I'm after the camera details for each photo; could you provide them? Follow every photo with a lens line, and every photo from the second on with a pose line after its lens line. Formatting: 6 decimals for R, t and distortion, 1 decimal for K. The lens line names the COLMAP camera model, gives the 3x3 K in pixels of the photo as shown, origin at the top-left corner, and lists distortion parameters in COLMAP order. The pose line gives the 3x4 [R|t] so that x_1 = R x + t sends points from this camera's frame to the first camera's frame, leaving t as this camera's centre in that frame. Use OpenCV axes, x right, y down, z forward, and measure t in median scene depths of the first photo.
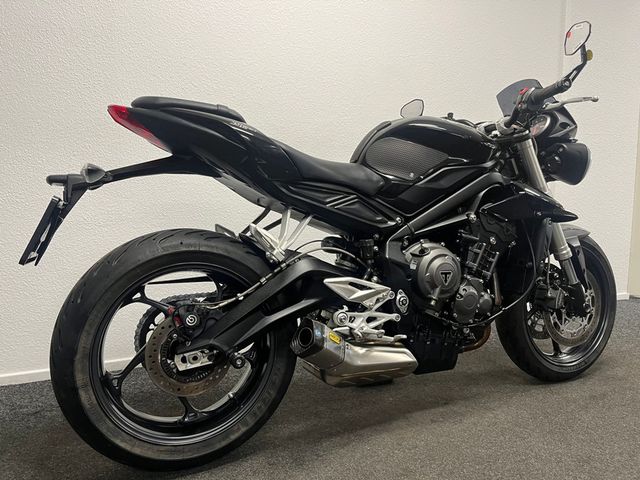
lens RADIAL K [[476.6, 0, 320.0], [0, 476.6, 240.0], [0, 0, 1]] dist [0.010245, 0.002780]
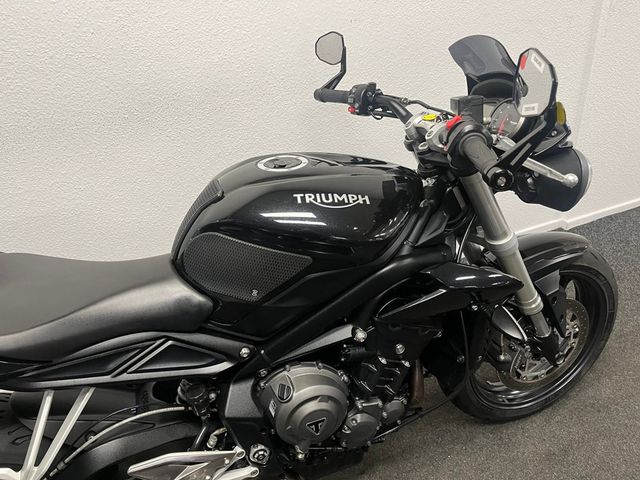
lens RADIAL K [[478.1, 0, 322.1], [0, 478.1, 217.0], [0, 0, 1]] dist [0.005435, 0.001907]
pose [[0.992791, -0.042731, -0.111981, 0.364542], [0.084414, 0.912548, 0.400163, -0.484228], [0.085089, -0.406732, 0.909576, 0.489592]]
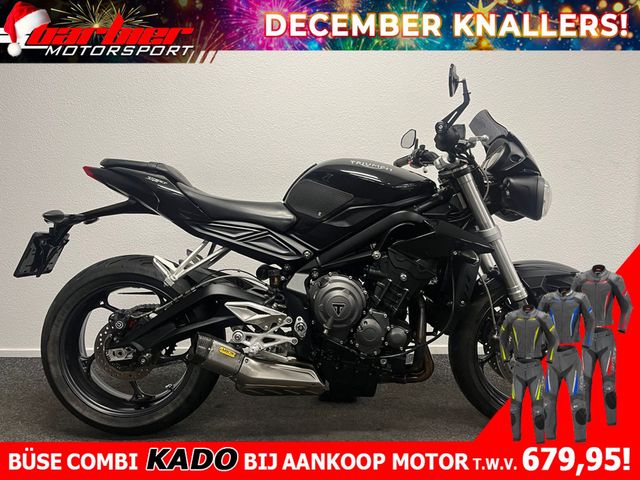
lens RADIAL K [[476.6, 0, 320.0], [0, 476.6, 240.0], [0, 0, 1]] dist [0.010245, 0.002780]
pose [[0.913615, 0.033297, -0.405215, 0.659883], [-0.035671, 0.999362, 0.001694, -0.079228], [0.405013, 0.012907, 0.914220, -0.006876]]
